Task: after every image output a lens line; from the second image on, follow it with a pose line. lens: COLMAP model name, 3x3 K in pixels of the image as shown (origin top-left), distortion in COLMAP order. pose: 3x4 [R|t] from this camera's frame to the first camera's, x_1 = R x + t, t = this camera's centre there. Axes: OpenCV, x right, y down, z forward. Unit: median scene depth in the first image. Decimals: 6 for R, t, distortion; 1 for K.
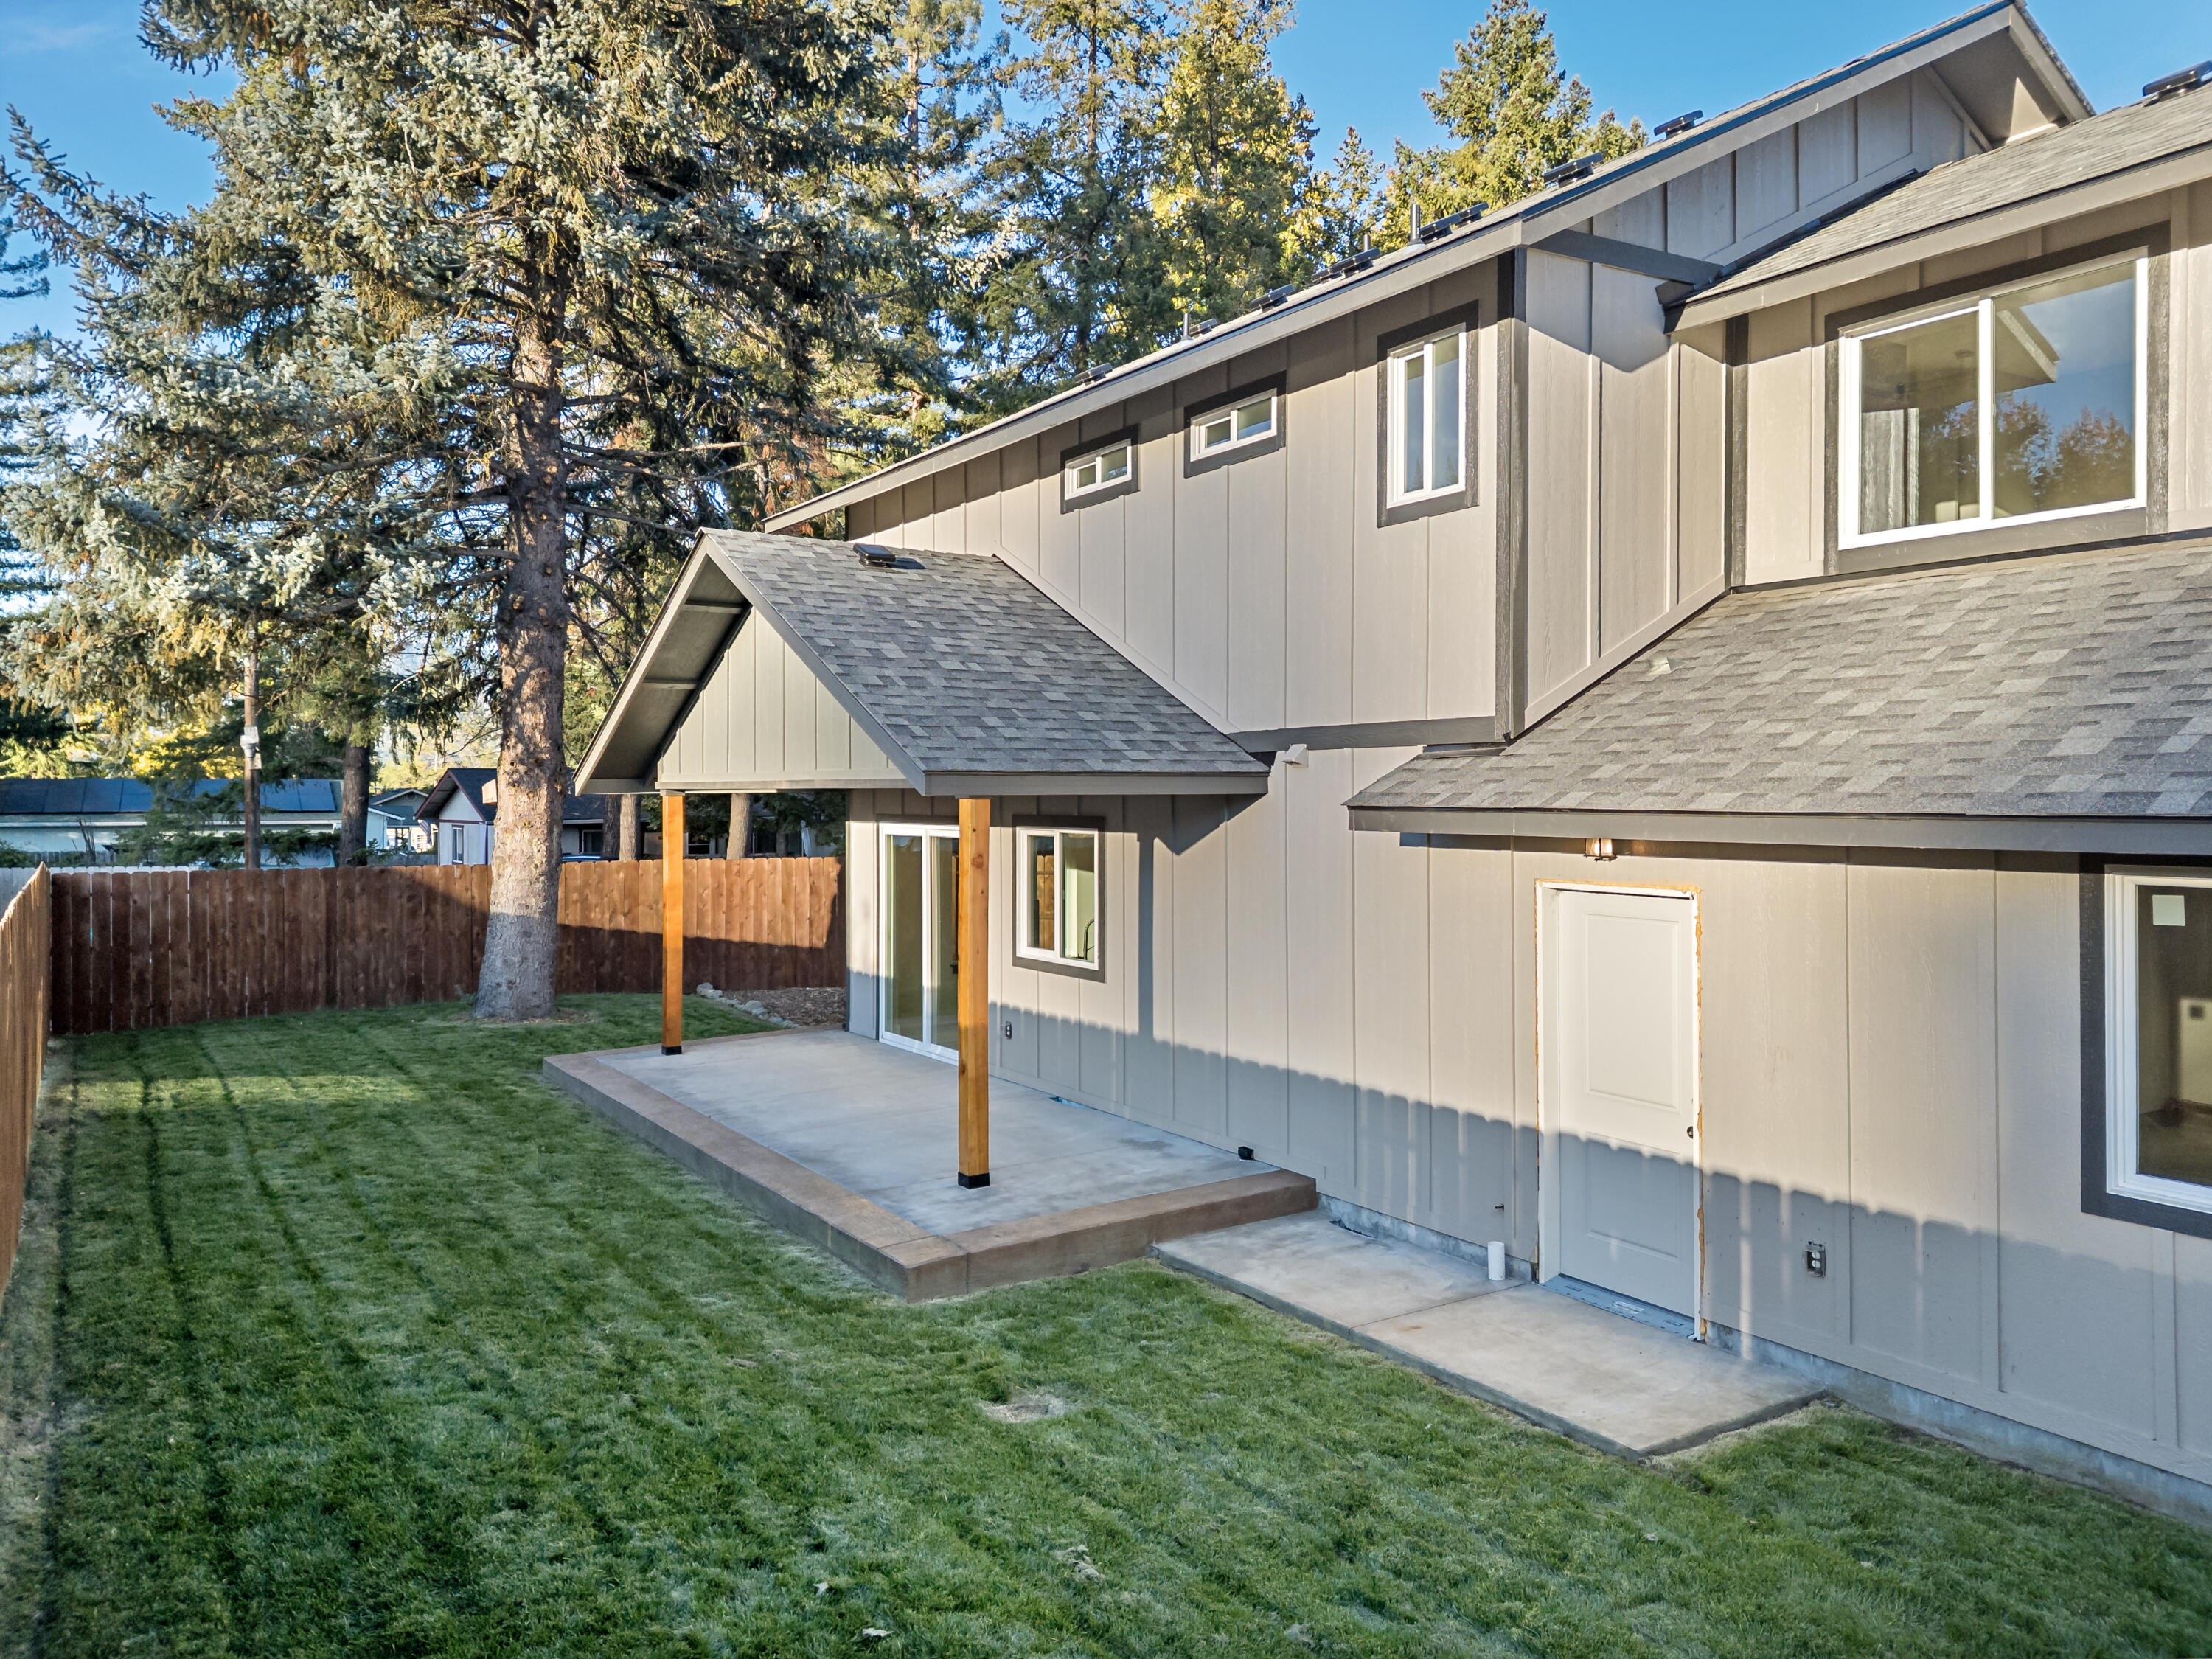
lens RADIAL K [[1535.7, 0, 1103.0], [0, 1535.7, 815.6], [0, 0, 1]] dist [0.062891, -0.059743]
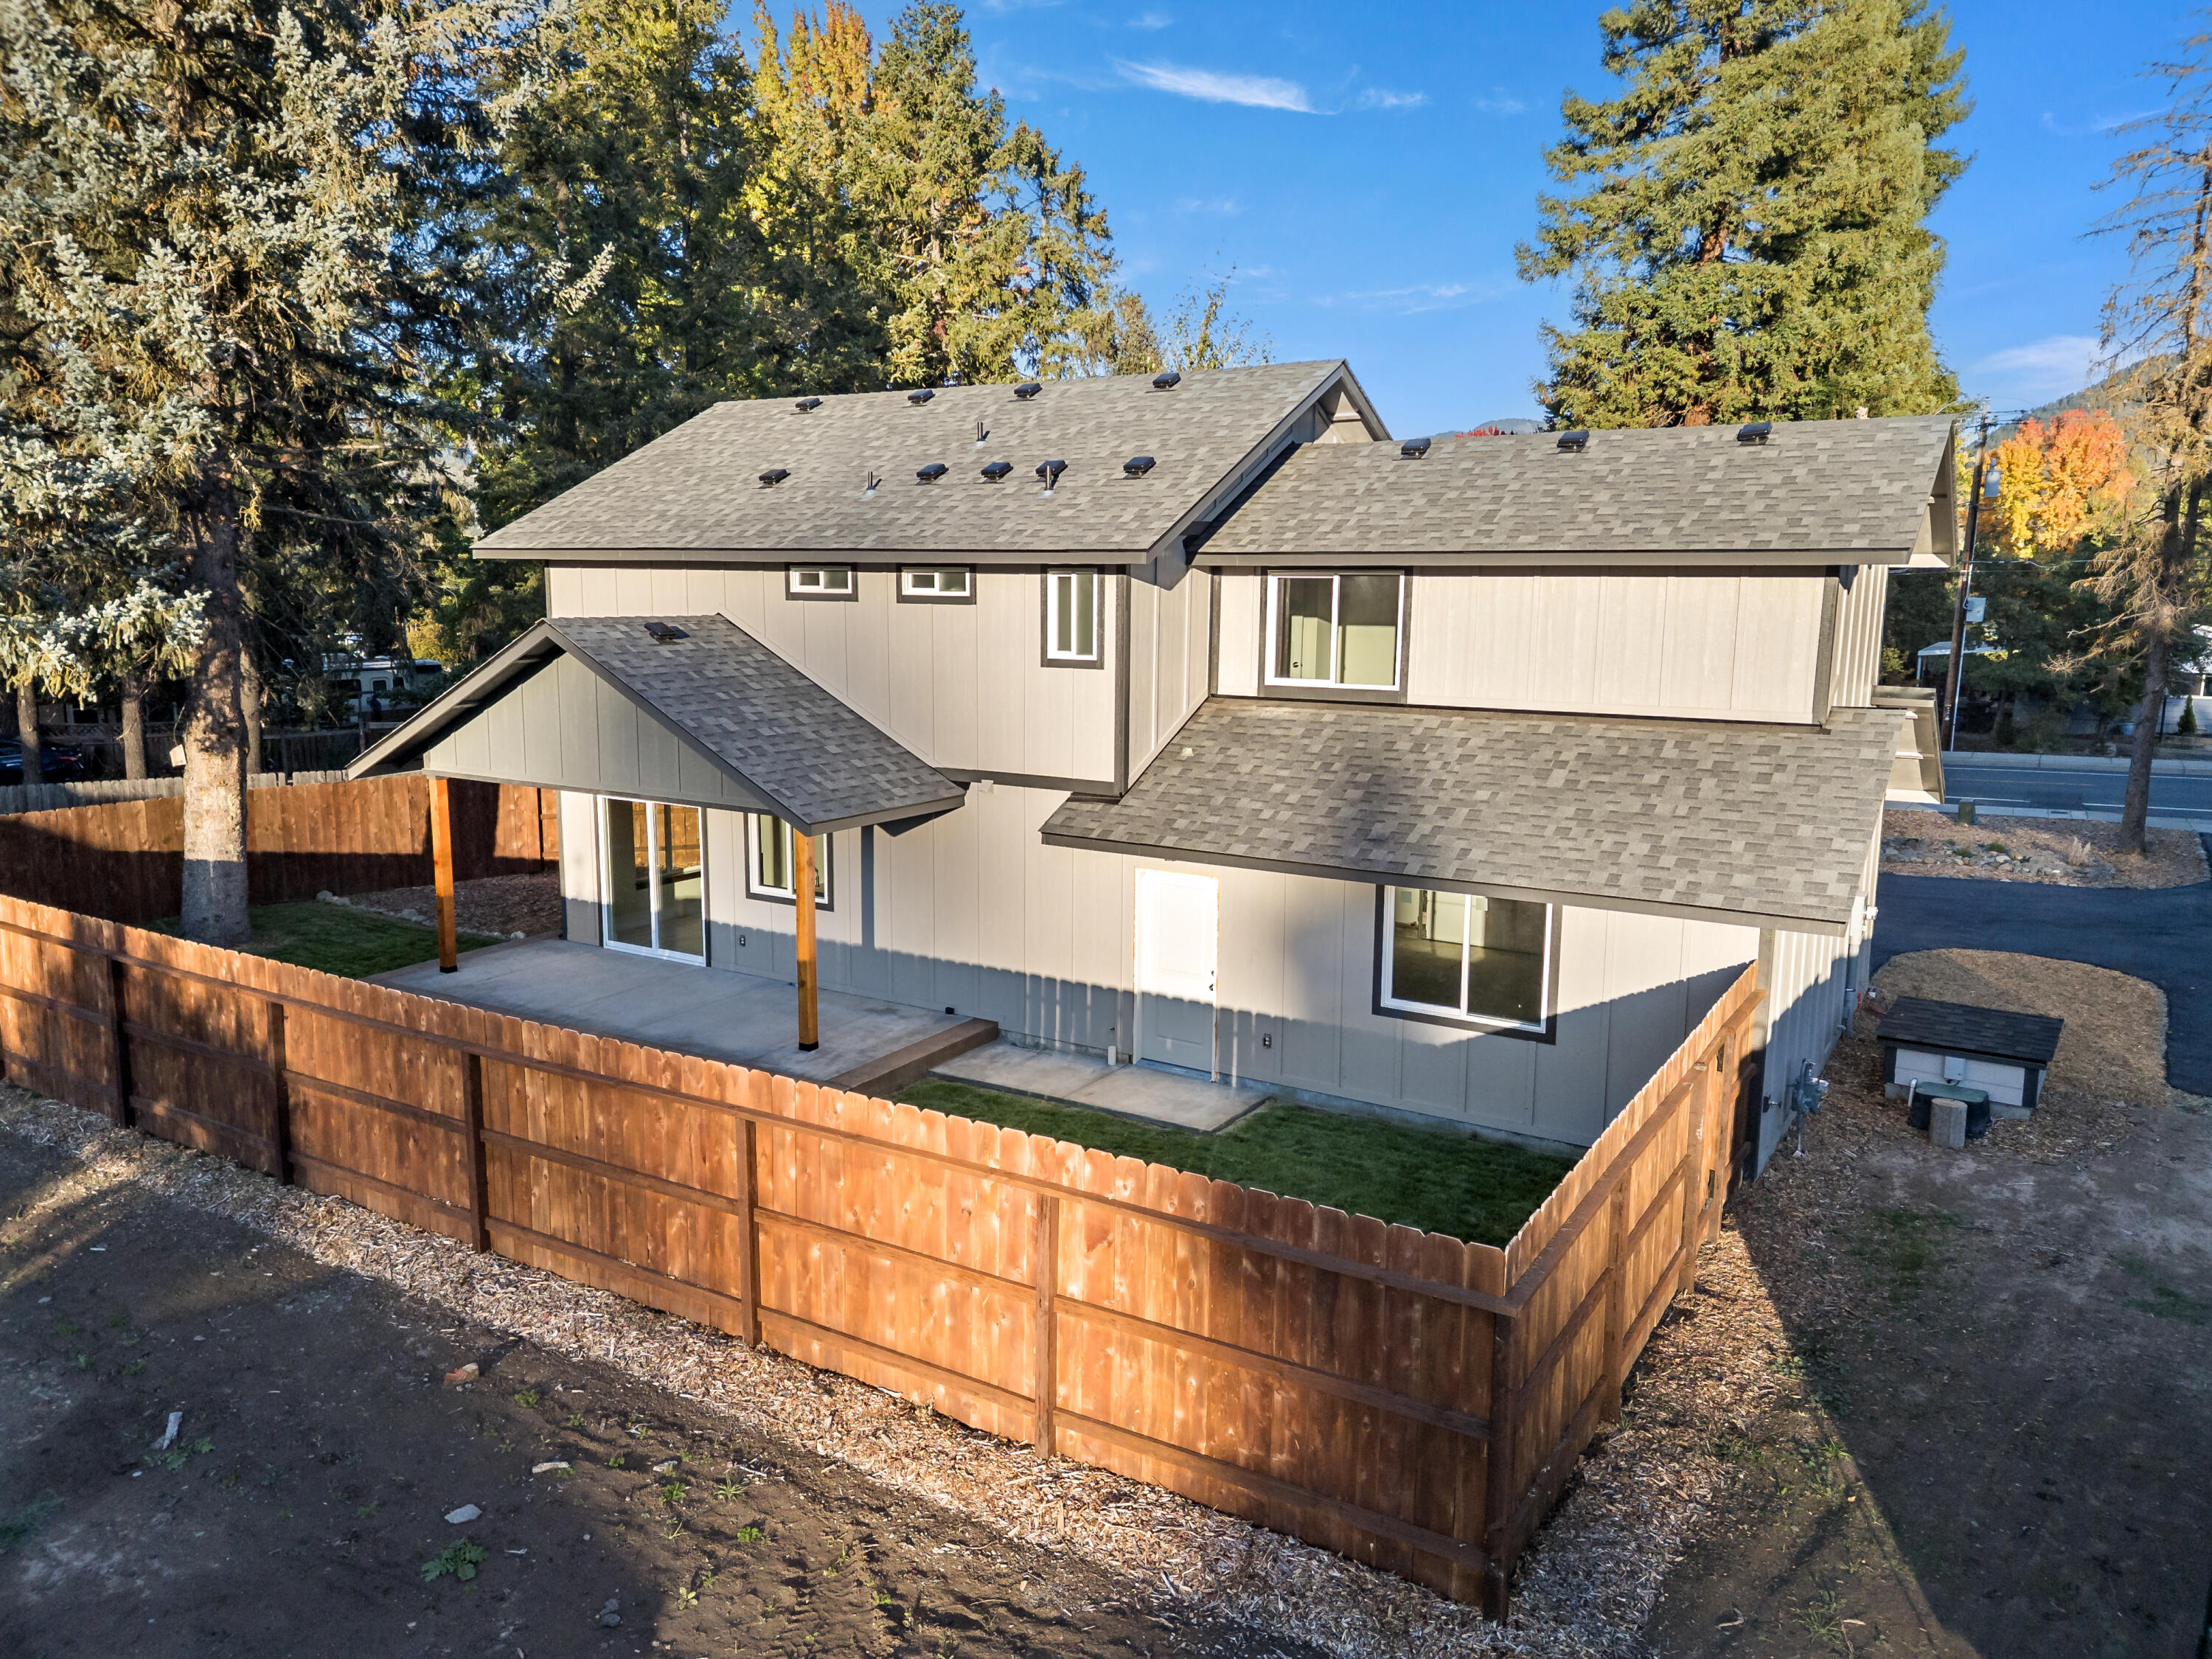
lens RADIAL K [[1544.8, 0, 1107.8], [0, 1544.8, 834.5], [0, 0, 1]] dist [0.114288, -0.141588]
pose [[0.905999, -0.059675, 0.419052, -0.429049], [-0.004743, 0.988519, 0.151024, -0.221423], [-0.423253, -0.138815, 0.895314, -0.554462]]
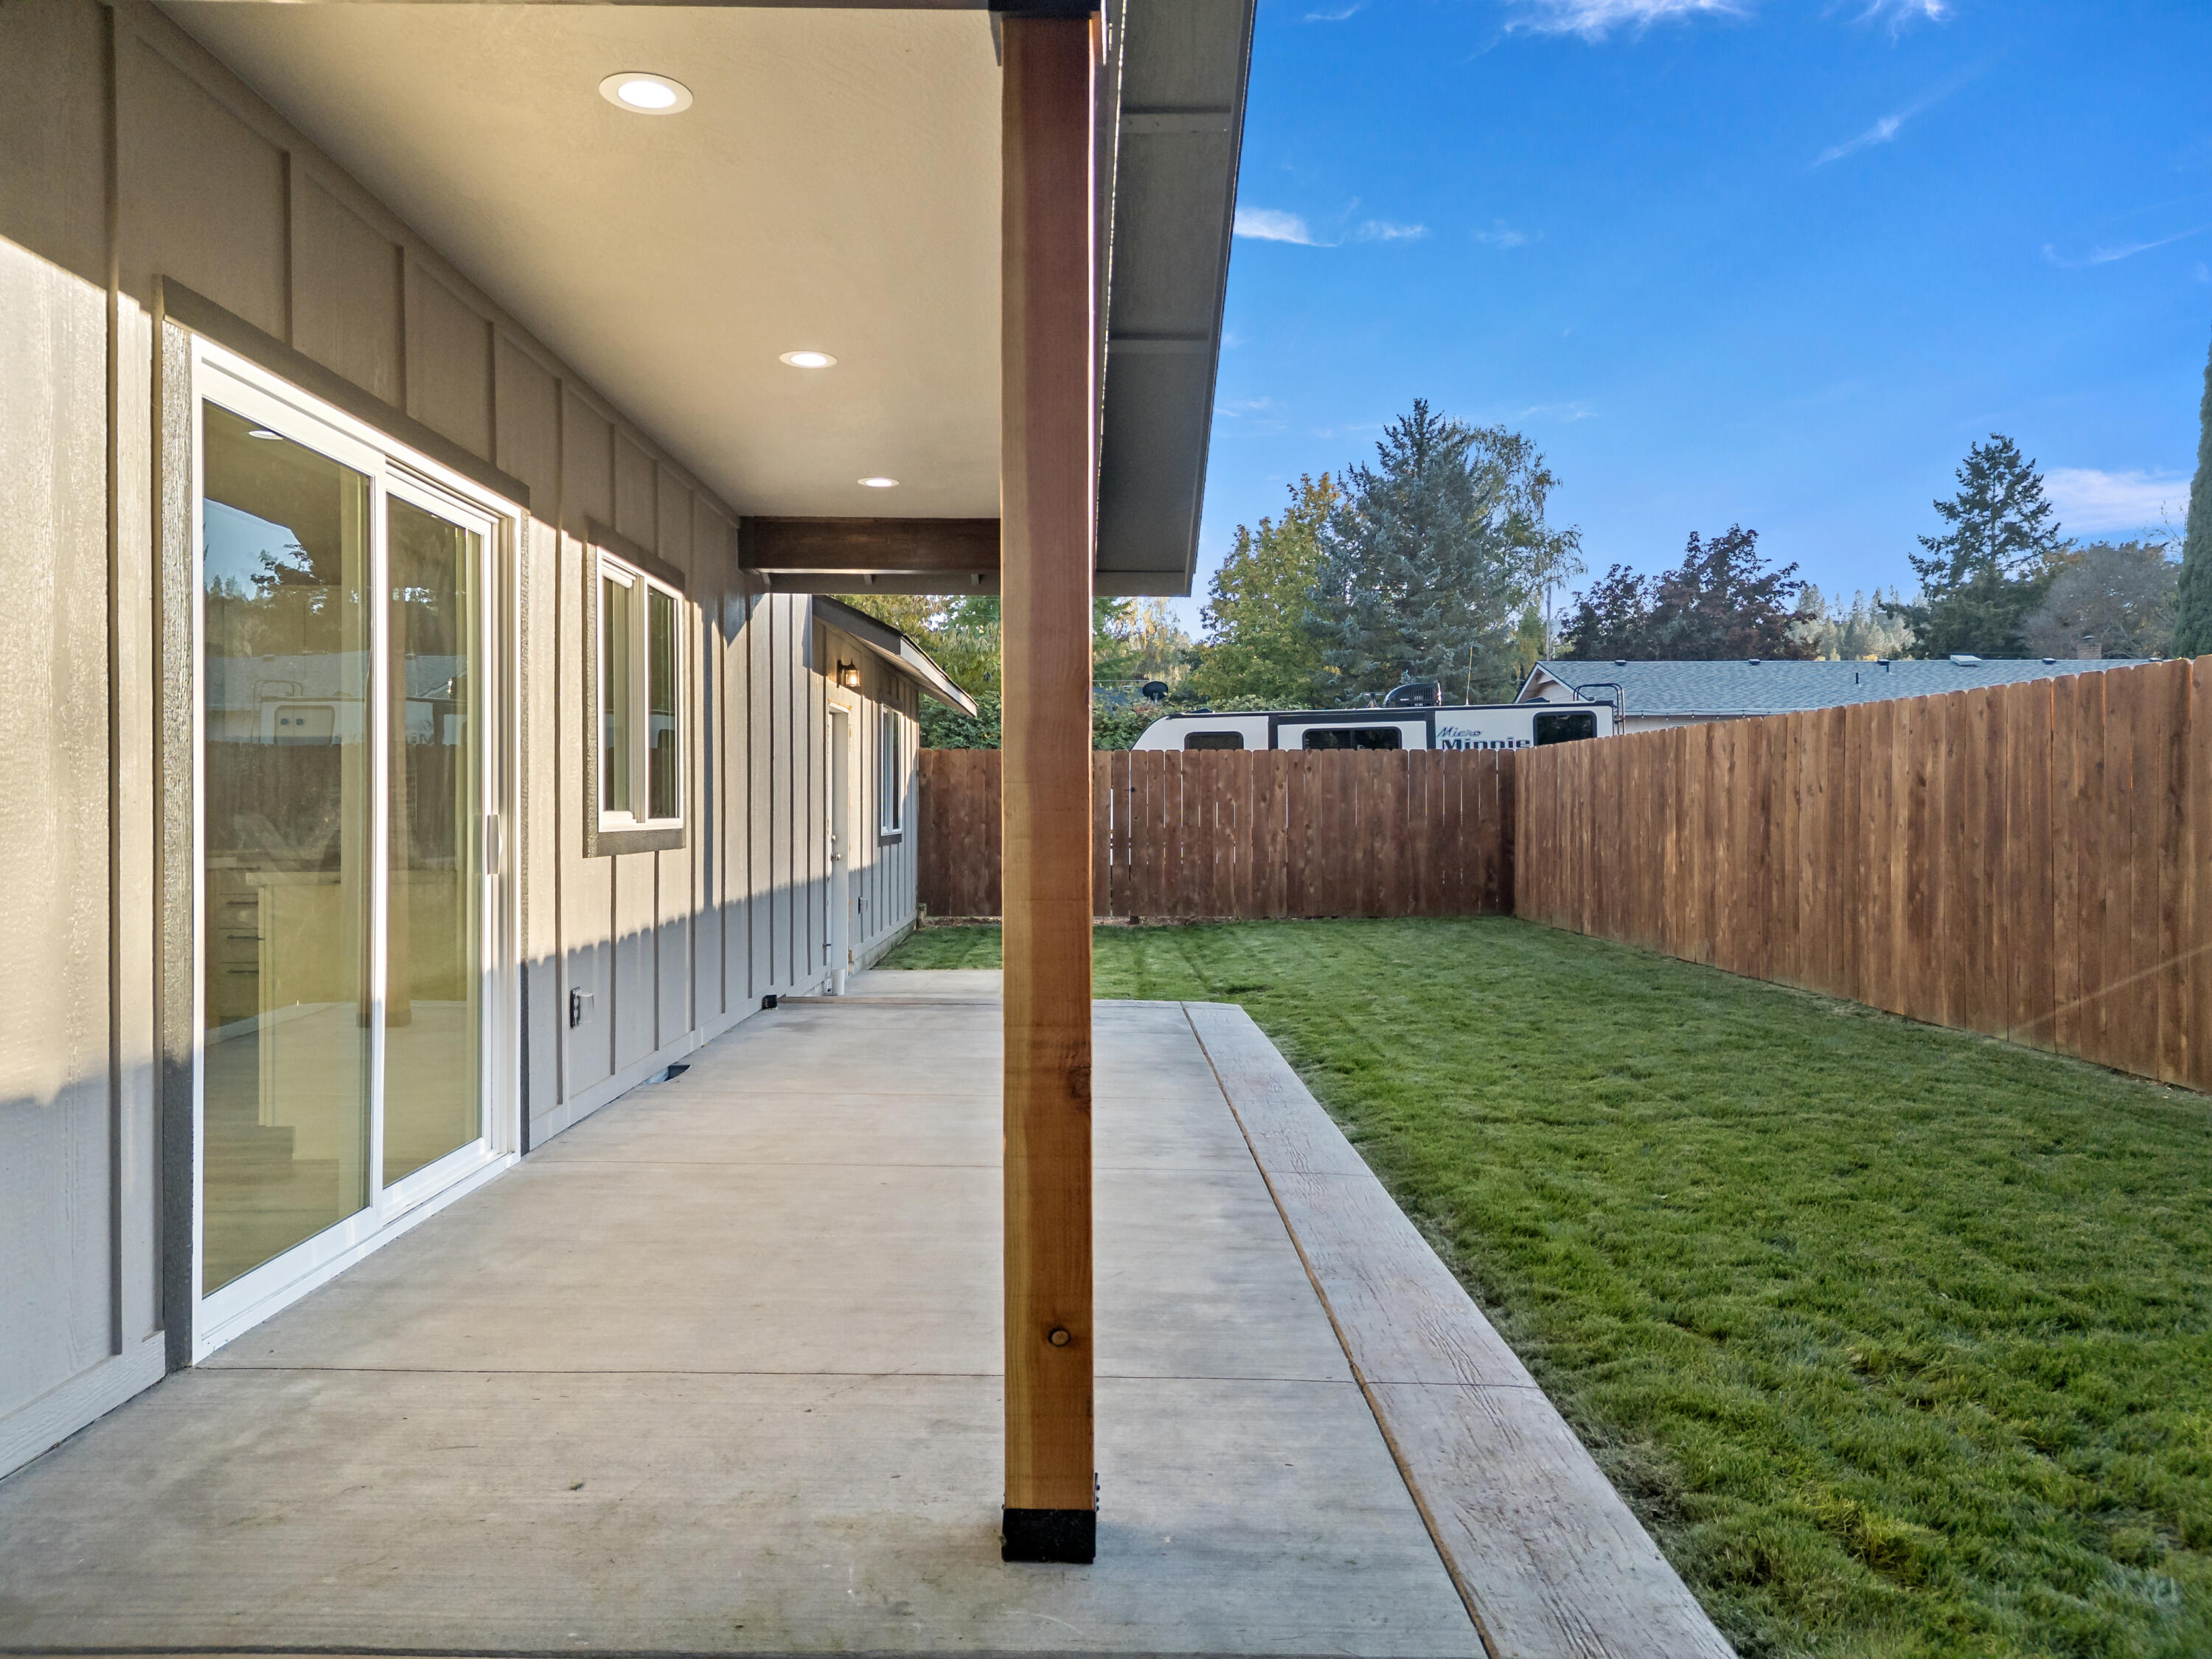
lens RADIAL K [[1553.2, 0, 1103.7], [0, 1553.2, 818.9], [0, 0, 1]] dist [0.065749, -0.061294]
pose [[-0.844780, -0.004201, 0.535097, -0.499883], [0.005931, 0.999834, 0.017213, 0.094203], [-0.535081, 0.017715, -0.844615, 1.524061]]
